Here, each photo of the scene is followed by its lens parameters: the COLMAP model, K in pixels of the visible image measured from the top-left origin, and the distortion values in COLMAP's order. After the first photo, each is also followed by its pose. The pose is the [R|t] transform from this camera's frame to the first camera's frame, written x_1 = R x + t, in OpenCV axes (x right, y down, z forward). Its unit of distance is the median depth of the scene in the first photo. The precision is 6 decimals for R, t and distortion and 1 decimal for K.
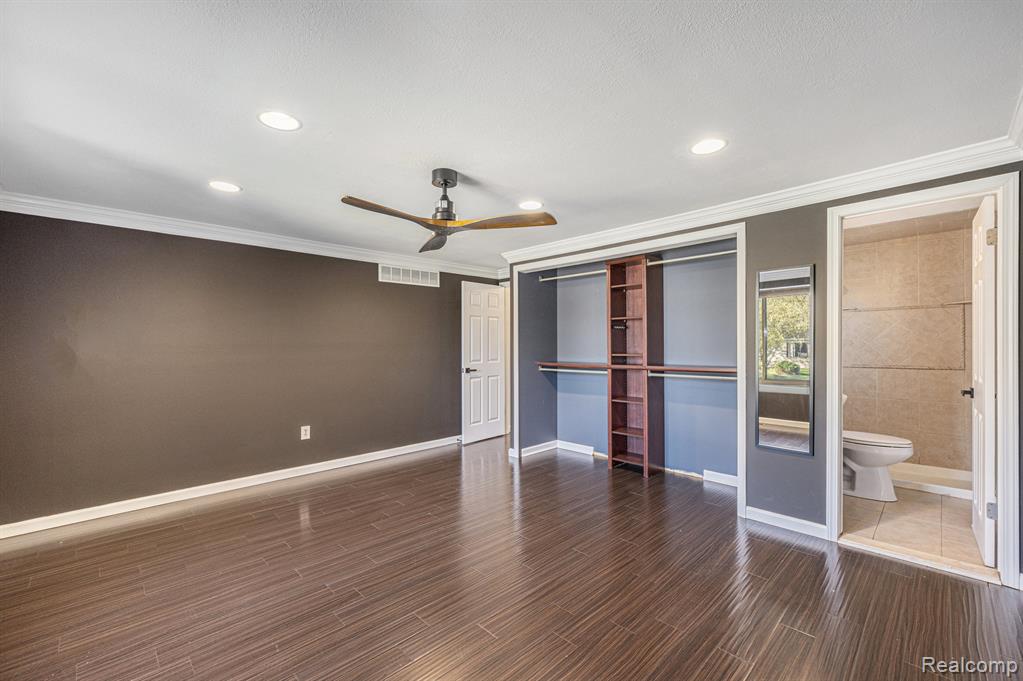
lens RADIAL K [[428.8, 0, 509.1], [0, 428.8, 345.3], [0, 0, 1]] dist [0.001603, 0.000121]
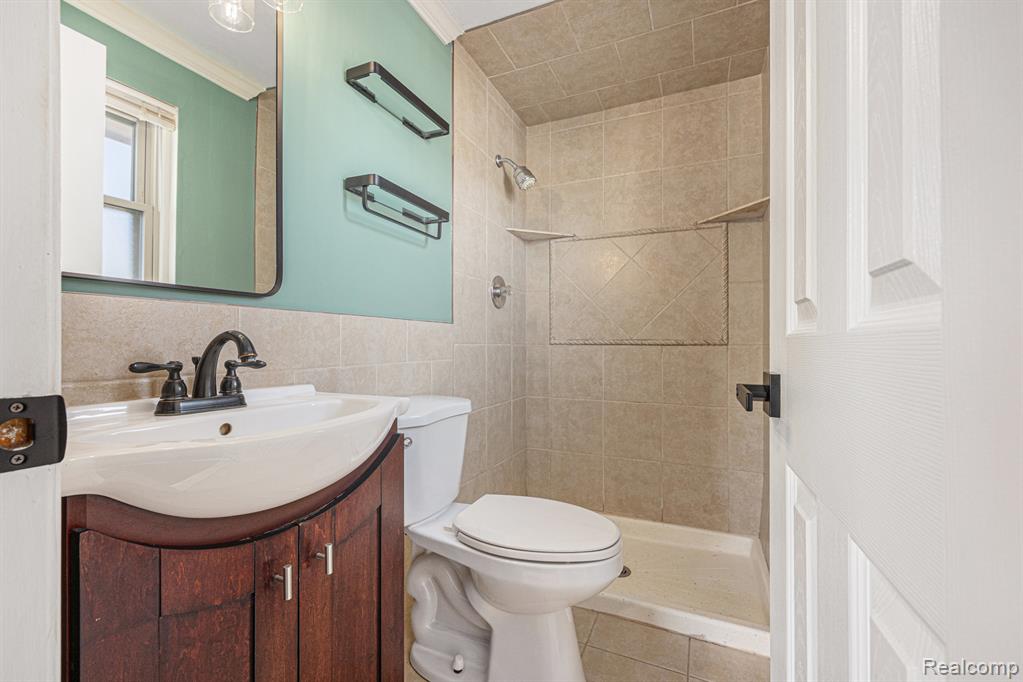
lens RADIAL K [[428.8, 0, 512.7], [0, 428.8, 342.5], [0, 0, 1]] dist [0.001603, 0.000121]
pose [[0.933145, 0.009845, 0.359364, 0.591337], [-0.007550, 0.999941, -0.007789, 0.058635], [-0.359420, 0.004555, 0.933165, 0.571223]]
